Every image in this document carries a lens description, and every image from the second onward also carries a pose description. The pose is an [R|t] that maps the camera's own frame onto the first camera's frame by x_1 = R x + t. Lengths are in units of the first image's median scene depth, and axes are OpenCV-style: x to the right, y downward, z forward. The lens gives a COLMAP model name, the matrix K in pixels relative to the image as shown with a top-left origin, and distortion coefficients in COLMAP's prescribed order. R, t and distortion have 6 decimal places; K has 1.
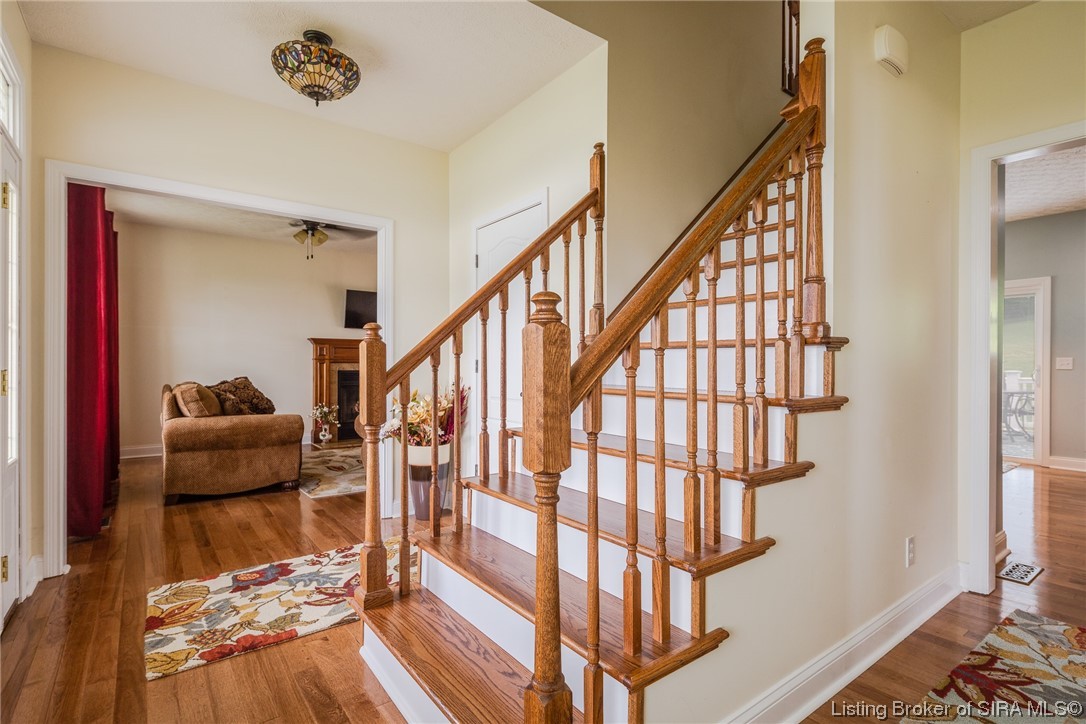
lens RADIAL K [[529.5, 0, 554.0], [0, 529.5, 364.6], [0, 0, 1]] dist [0.001099, -0.001162]
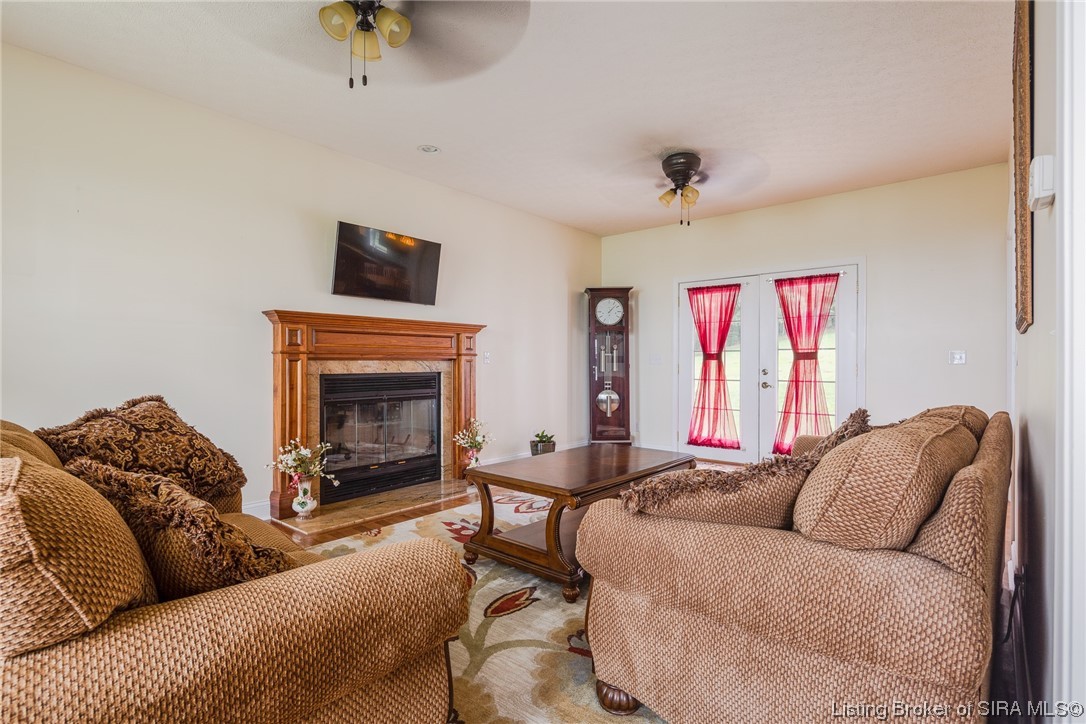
lens RADIAL K [[529.5, 0, 554.0], [0, 529.5, 364.6], [0, 0, 1]] dist [0.001099, -0.001162]
pose [[0.975267, -0.002583, 0.221013, -0.544981], [0.001470, 0.999985, 0.005199, -0.001452], [-0.221024, -0.004746, 0.975257, 0.796204]]
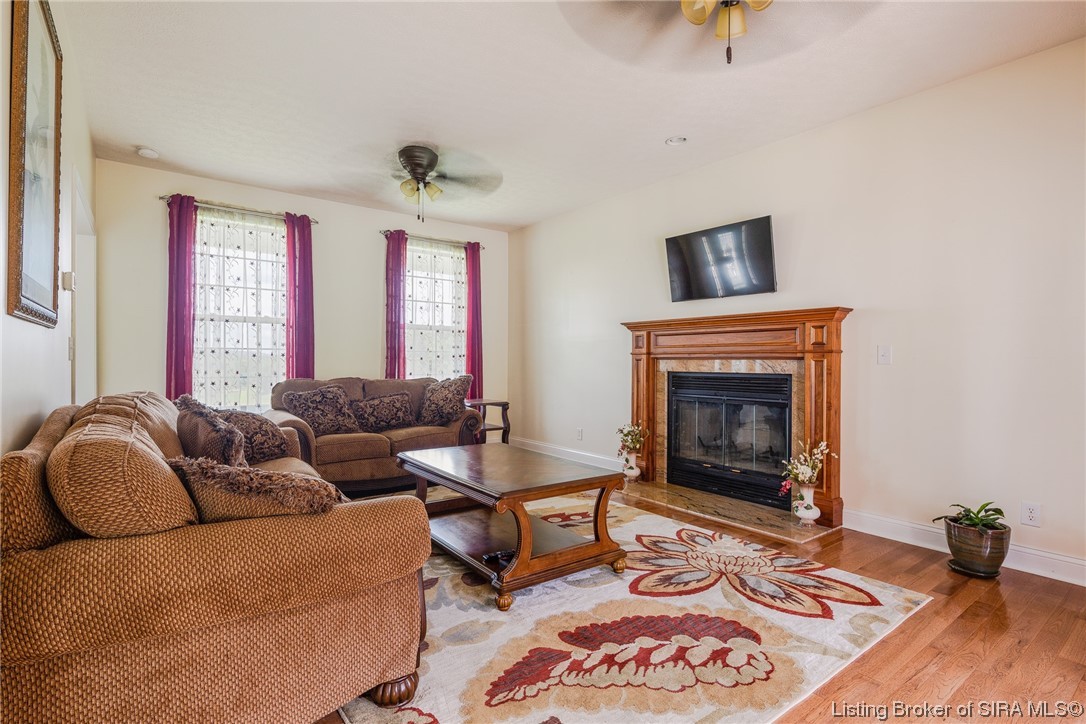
lens RADIAL K [[531.2, 0, 552.3], [0, 531.2, 360.9], [0, 0, 1]] dist [0.002748, 0.000439]
pose [[0.001596, -0.004087, -0.999990, 0.390436], [-0.008436, 0.999956, -0.004100, 0.004892], [0.999963, 0.008443, 0.001561, 1.579187]]
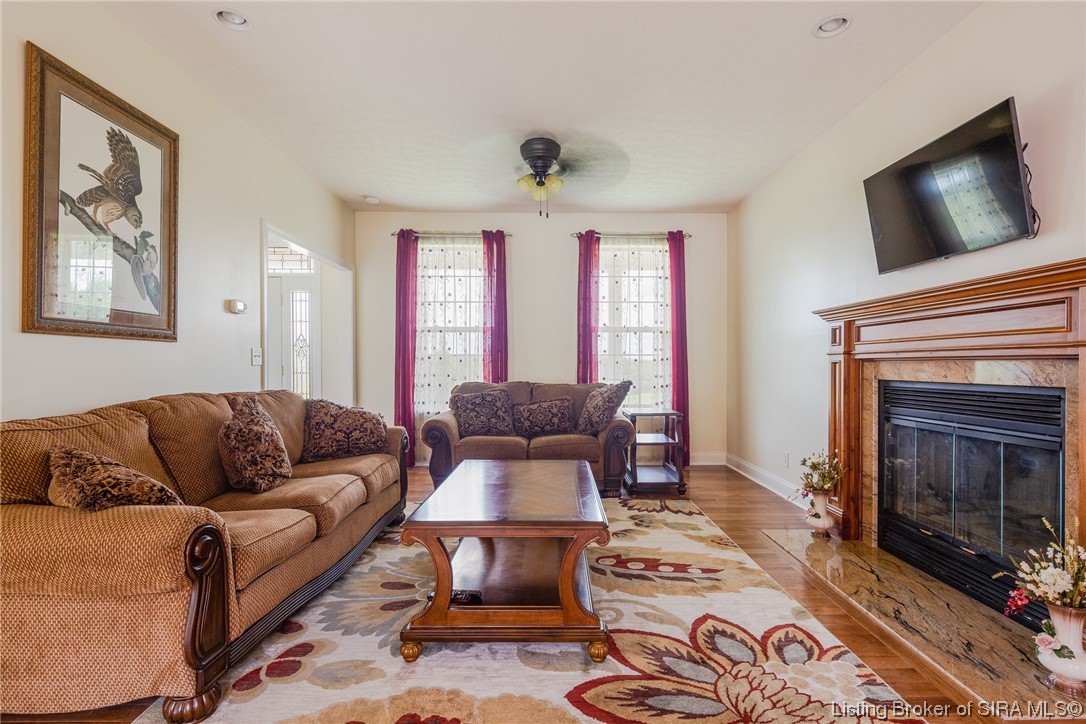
lens RADIAL K [[529.5, 0, 554.0], [0, 529.5, 364.6], [0, 0, 1]] dist [0.001099, -0.001162]
pose [[-0.599031, -0.003983, -0.800716, 0.132065], [-0.005774, 0.999983, -0.000655, 0.002509], [0.800705, 0.004230, -0.599044, 1.911273]]
